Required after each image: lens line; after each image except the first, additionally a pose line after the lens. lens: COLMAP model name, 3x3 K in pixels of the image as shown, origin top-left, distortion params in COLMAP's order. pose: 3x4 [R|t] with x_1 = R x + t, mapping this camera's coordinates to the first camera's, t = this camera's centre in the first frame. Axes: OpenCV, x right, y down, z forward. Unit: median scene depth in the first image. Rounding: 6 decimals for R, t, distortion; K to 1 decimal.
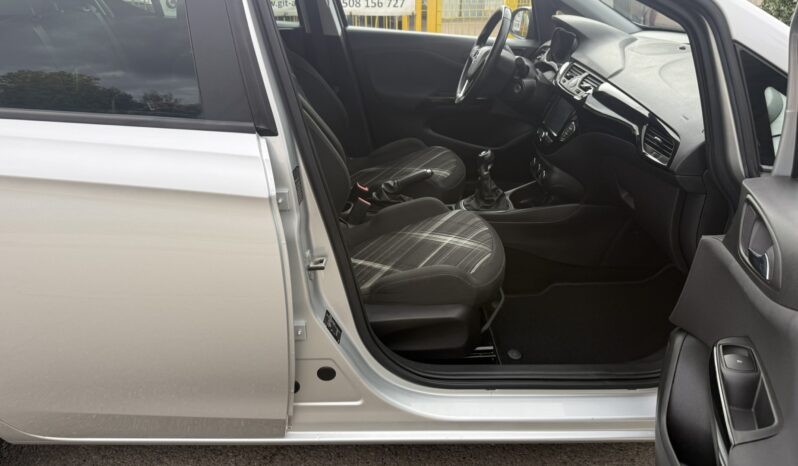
lens RADIAL K [[595.0, 0, 399.0], [0, 595.0, 233.0], [0, 0, 1]] dist [0.144479, -0.326170]
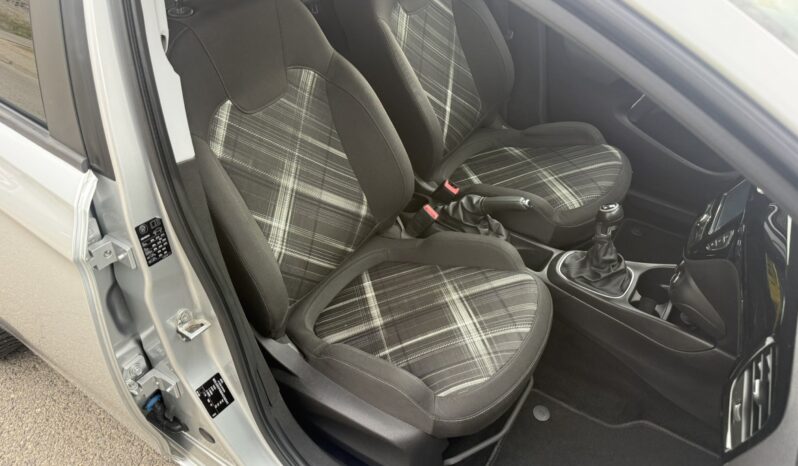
lens RADIAL K [[589.5, 0, 399.0], [0, 589.5, 233.0], [0, 0, 1]] dist [0.139729, -0.271080]
pose [[0.825023, 0.377871, -0.420179, 0.257548], [-0.273626, 0.917697, 0.288029, -0.253411], [0.494435, -0.122659, 0.860517, 0.329769]]
